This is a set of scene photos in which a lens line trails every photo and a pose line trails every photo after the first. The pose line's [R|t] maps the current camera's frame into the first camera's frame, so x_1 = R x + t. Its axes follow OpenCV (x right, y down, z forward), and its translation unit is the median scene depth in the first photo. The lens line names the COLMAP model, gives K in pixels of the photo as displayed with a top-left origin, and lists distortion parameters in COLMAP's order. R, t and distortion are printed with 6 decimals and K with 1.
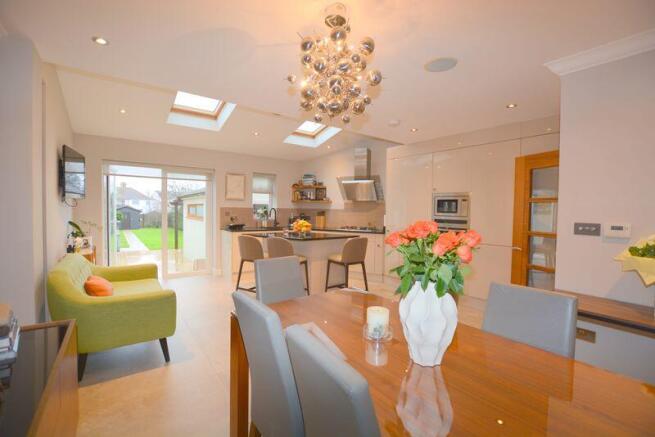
lens RADIAL K [[288.8, 0, 326.6], [0, 288.8, 218.5], [0, 0, 1]] dist [-0.035184, 0.005604]
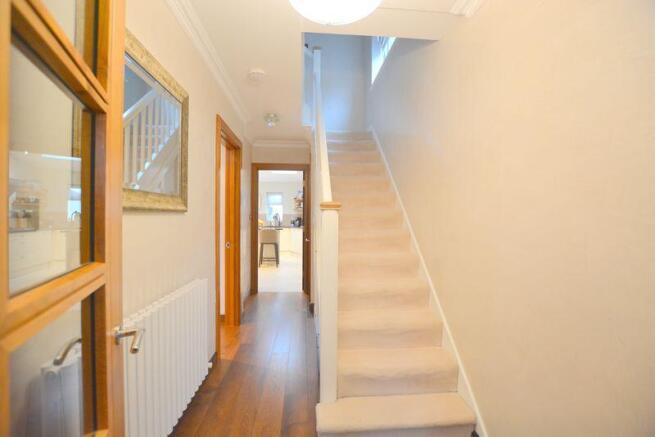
lens RADIAL K [[288.8, 0, 326.6], [0, 288.8, 218.5], [0, 0, 1]] dist [-0.035184, 0.005604]
pose [[0.843763, -0.014109, -0.536530, 0.925077], [-0.006302, 0.999325, -0.036189, 0.046876], [0.536679, 0.033916, 0.843105, -0.188667]]
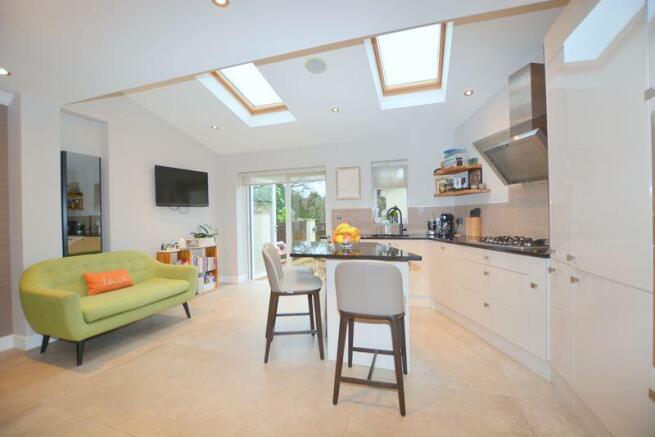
lens RADIAL K [[288.8, 0, 326.6], [0, 288.8, 218.5], [0, 0, 1]] dist [-0.035184, 0.005604]
pose [[0.570682, -0.020027, -0.820927, 0.307510], [-0.000076, 0.999701, -0.024441, 0.008214], [0.821171, 0.014011, 0.570510, 0.482342]]
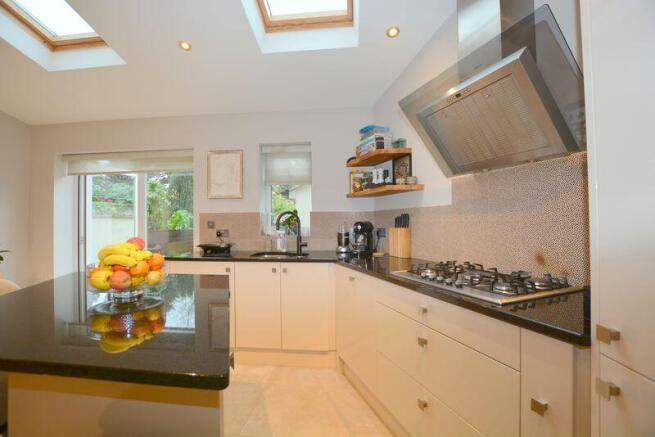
lens RADIAL K [[288.8, 0, 326.6], [0, 288.8, 218.5], [0, 0, 1]] dist [-0.035184, 0.005604]
pose [[0.739616, -0.030244, -0.672349, 0.180317], [-0.002806, 0.998843, -0.048017, -0.002845], [0.673023, 0.037401, 0.738675, 0.722840]]
